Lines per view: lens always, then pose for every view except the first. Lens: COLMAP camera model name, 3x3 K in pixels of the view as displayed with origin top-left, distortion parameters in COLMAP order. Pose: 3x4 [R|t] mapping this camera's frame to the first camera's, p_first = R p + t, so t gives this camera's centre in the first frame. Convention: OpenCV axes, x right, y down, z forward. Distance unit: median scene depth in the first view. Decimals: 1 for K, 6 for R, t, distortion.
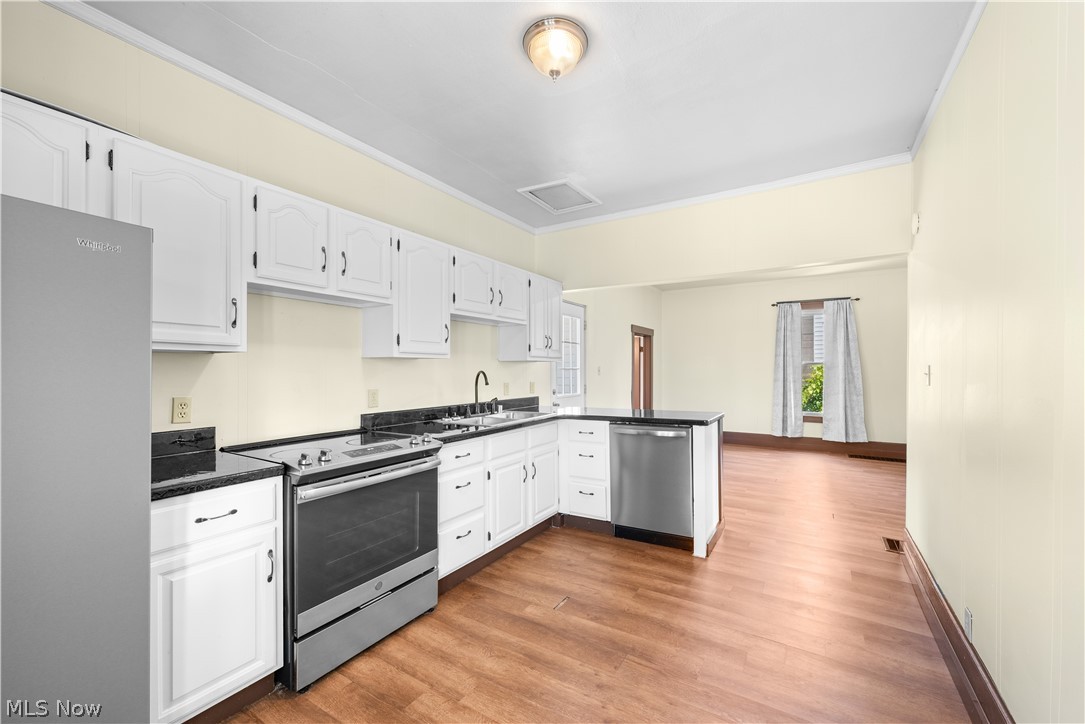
lens RADIAL K [[439.3, 0, 545.5], [0, 439.3, 367.3], [0, 0, 1]] dist [-0.000547, -0.000065]
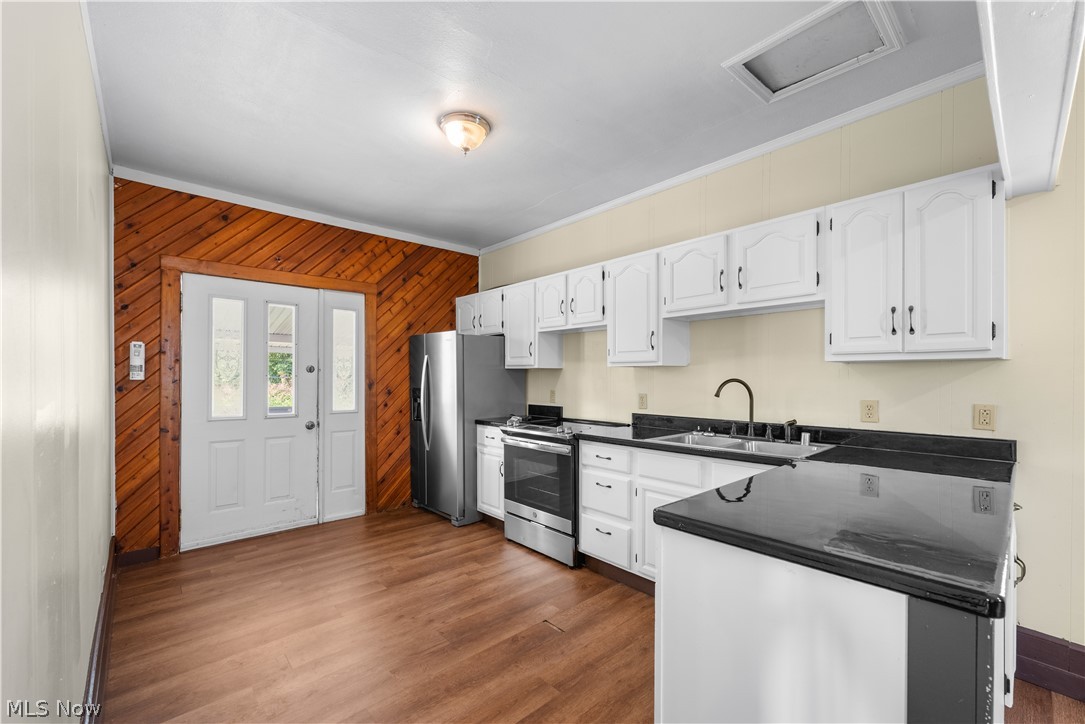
lens RADIAL K [[439.7, 0, 545.2], [0, 439.7, 379.0], [0, 0, 1]] dist [0.000371, 0.000013]
pose [[-0.279260, 0.003998, -0.960207, 0.927766], [0.003149, 0.999990, 0.003248, 0.006632], [0.960210, -0.002116, -0.279269, 1.229423]]
